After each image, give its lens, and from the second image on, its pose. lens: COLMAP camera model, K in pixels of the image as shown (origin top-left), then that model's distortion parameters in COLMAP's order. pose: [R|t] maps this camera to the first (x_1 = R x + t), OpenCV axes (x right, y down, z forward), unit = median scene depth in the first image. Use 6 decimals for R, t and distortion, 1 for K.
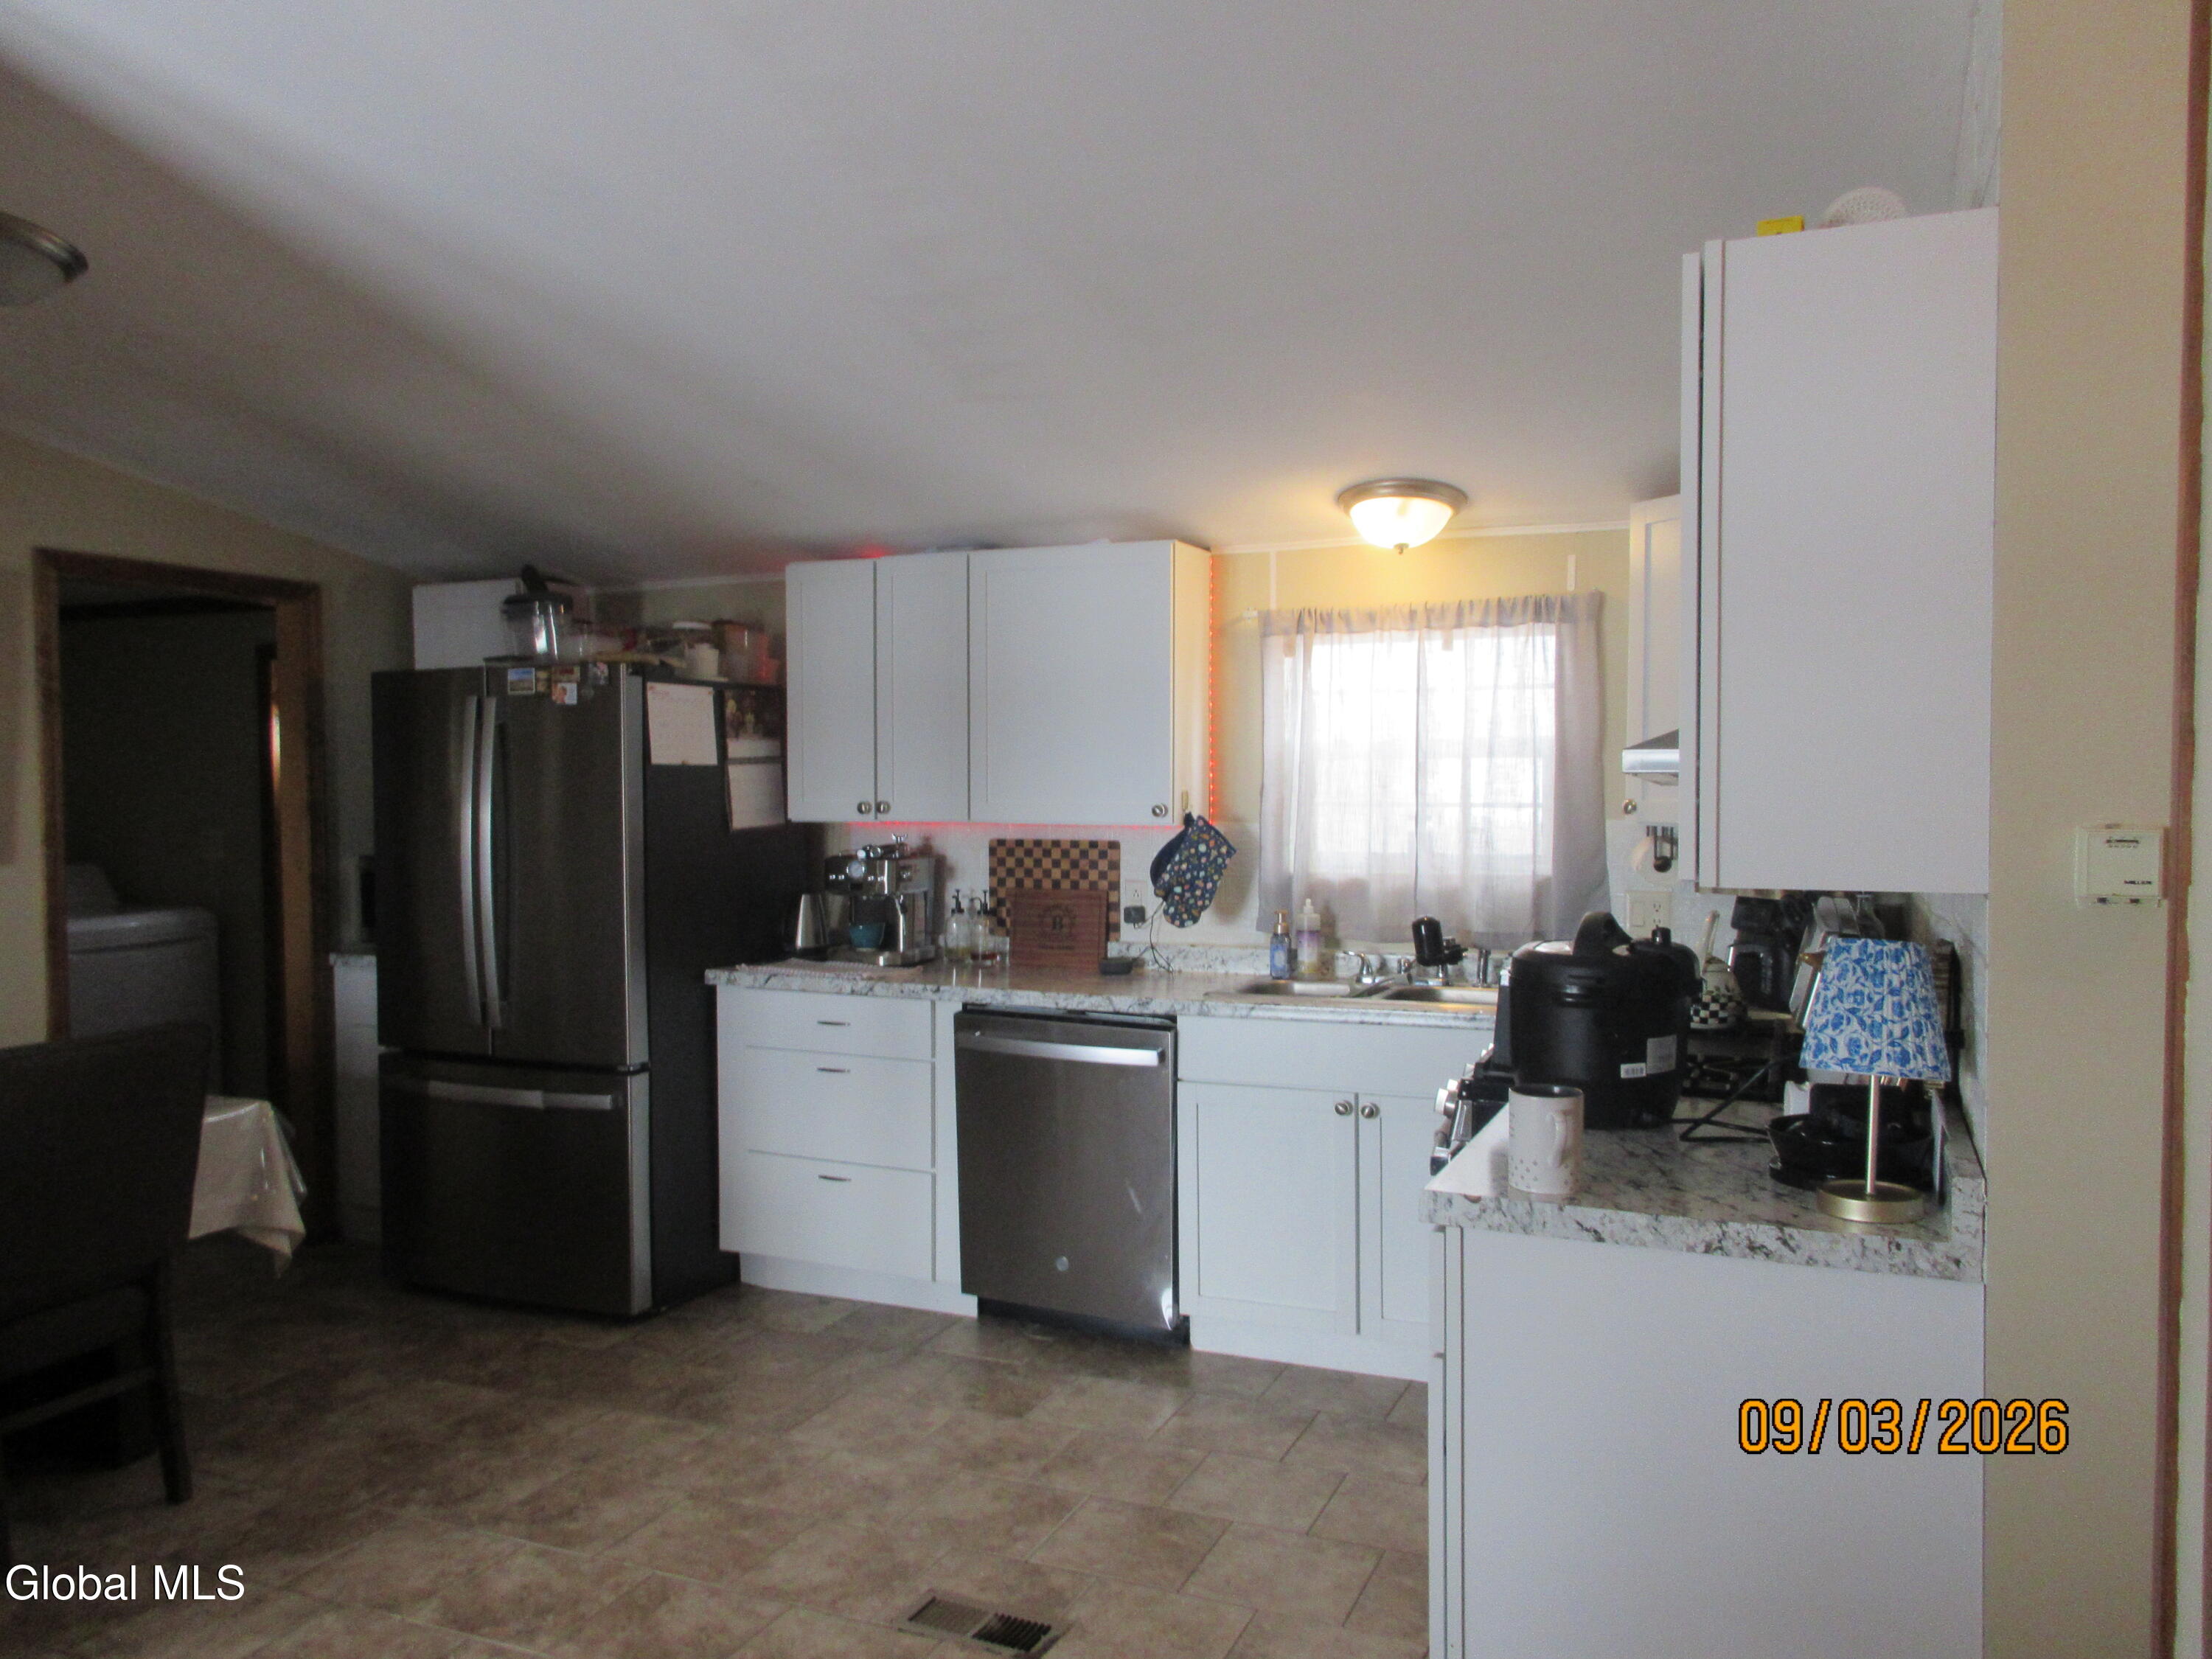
lens RADIAL K [[1651.4, 0, 1106.0], [0, 1651.4, 829.5], [0, 0, 1]] dist [0.021975, 0.000822]
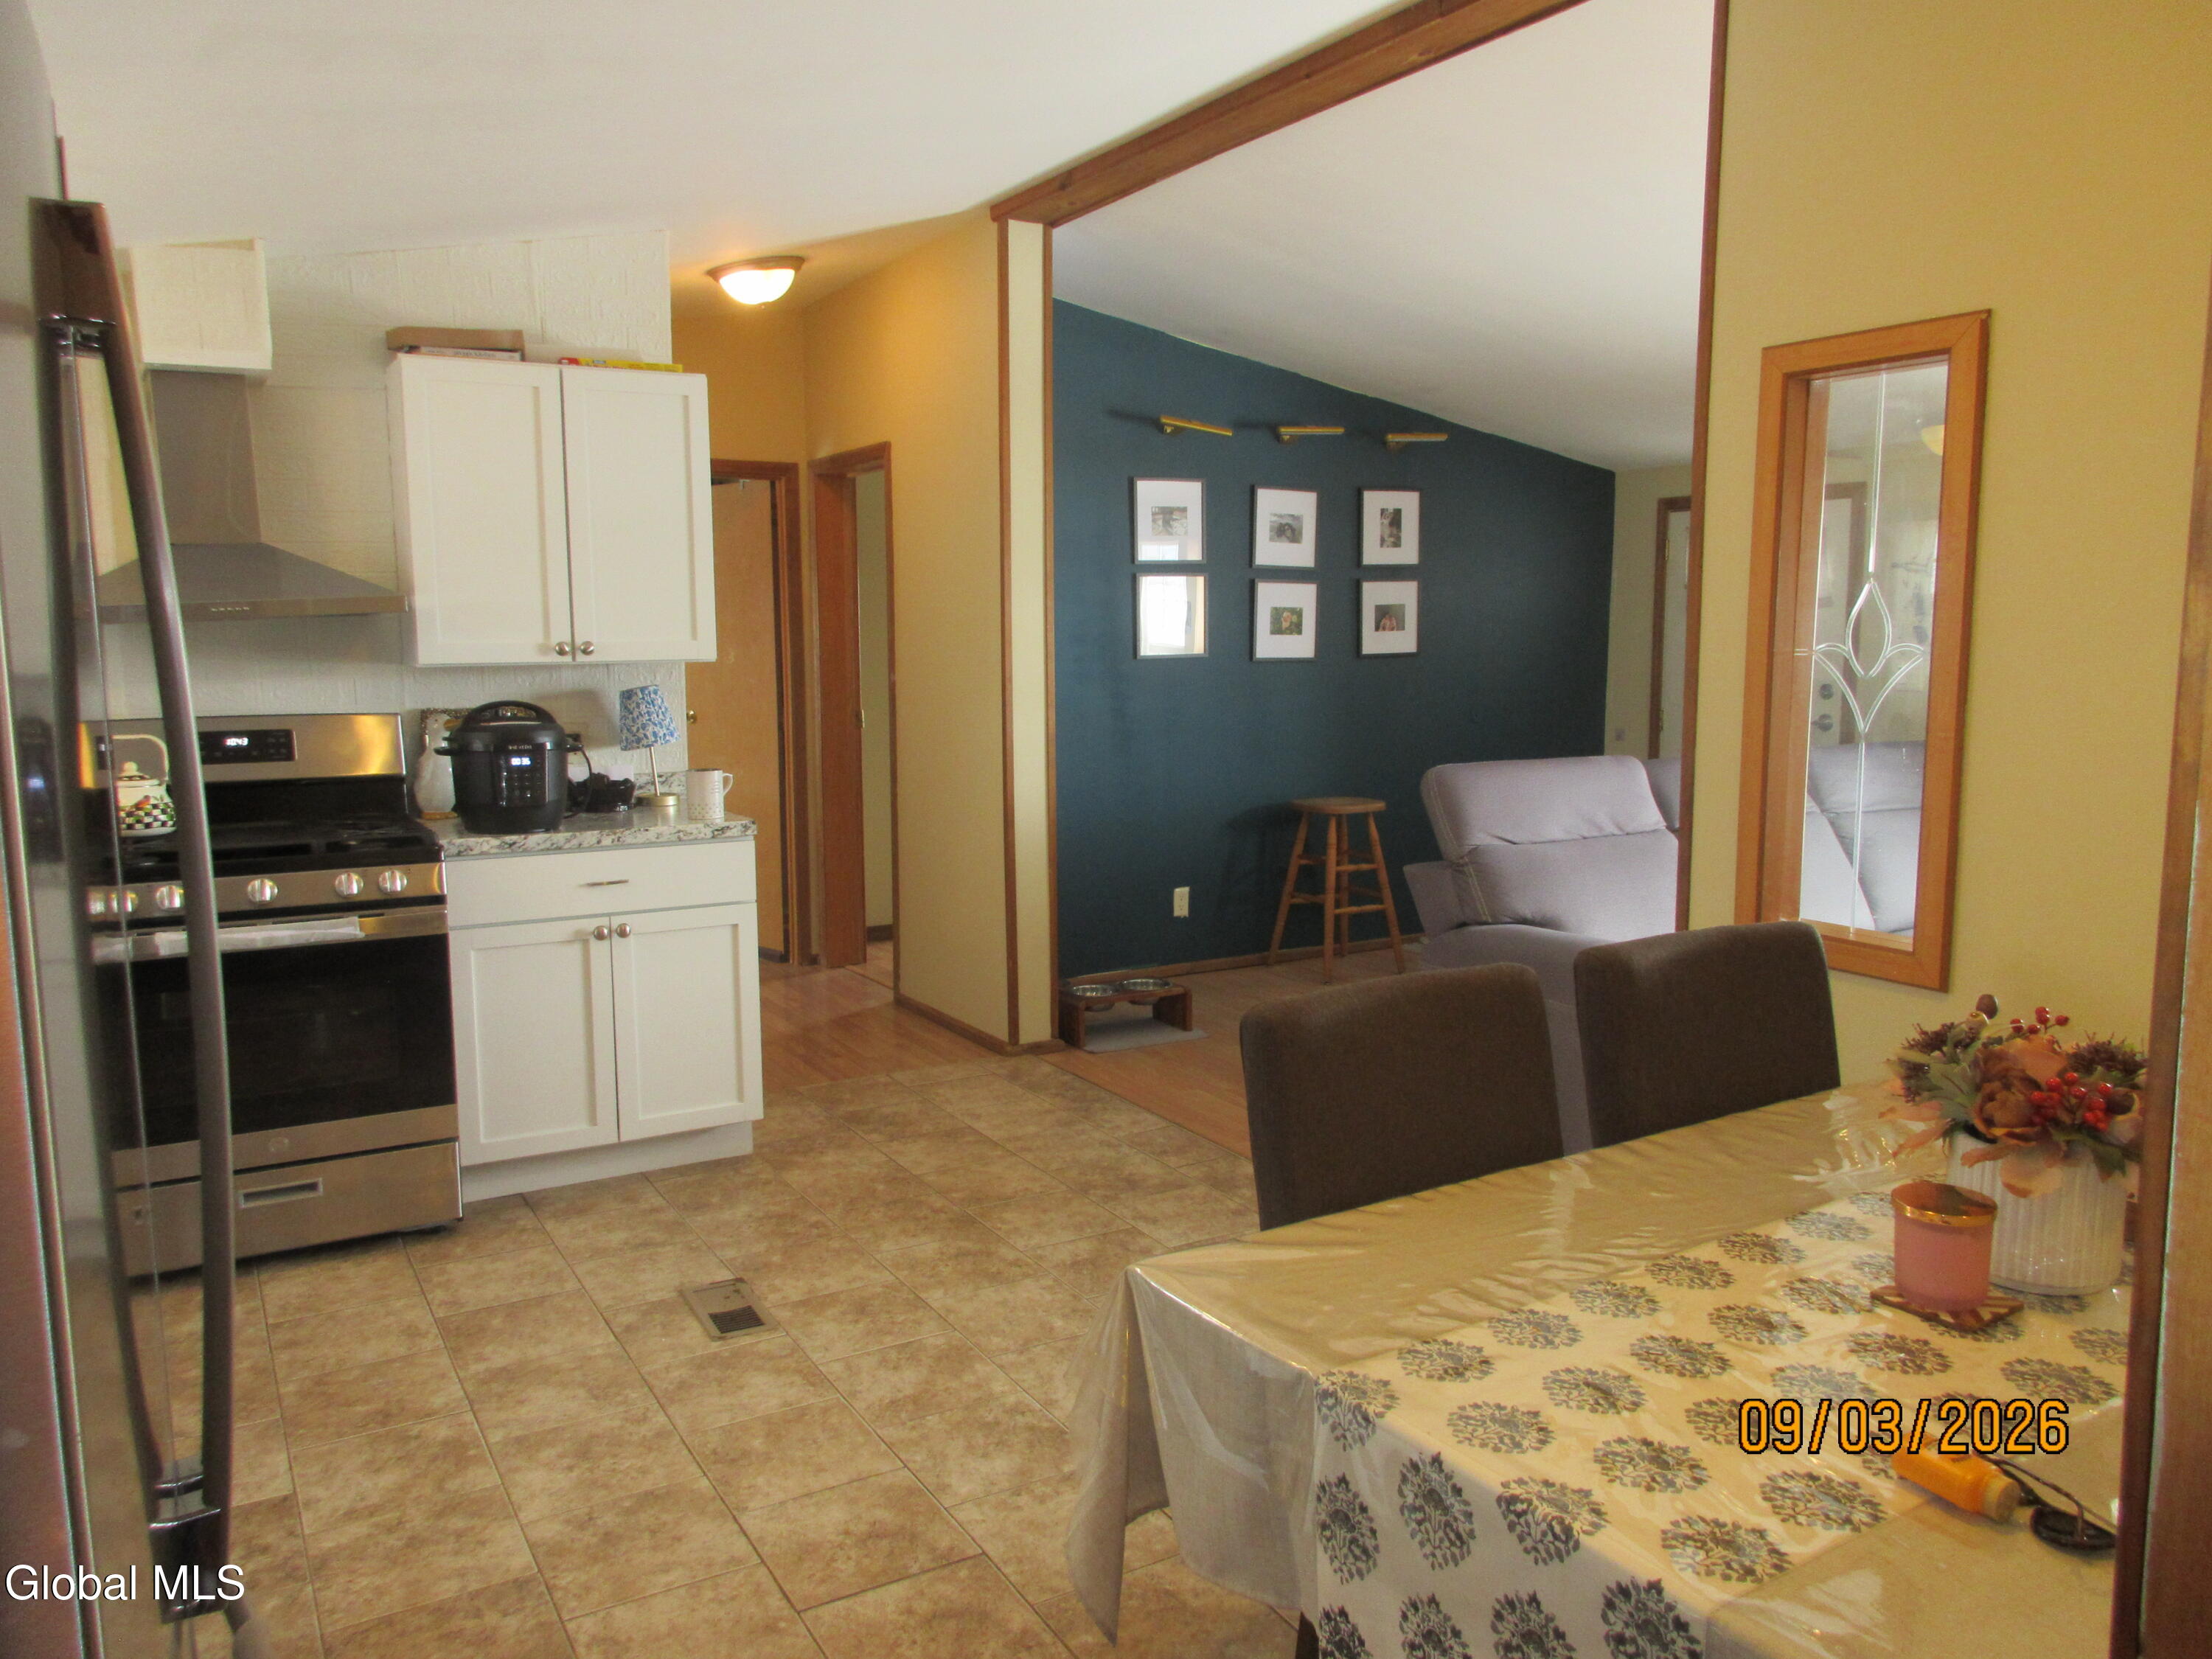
lens RADIAL K [[1651.4, 0, 1106.0], [0, 1651.4, 829.5], [0, 0, 1]] dist [0.021975, 0.000822]
pose [[-0.807121, -0.060532, 0.587275, -0.651007], [0.033835, 0.988352, 0.148373, -0.025519], [-0.589416, 0.139625, -0.795672, 1.152581]]
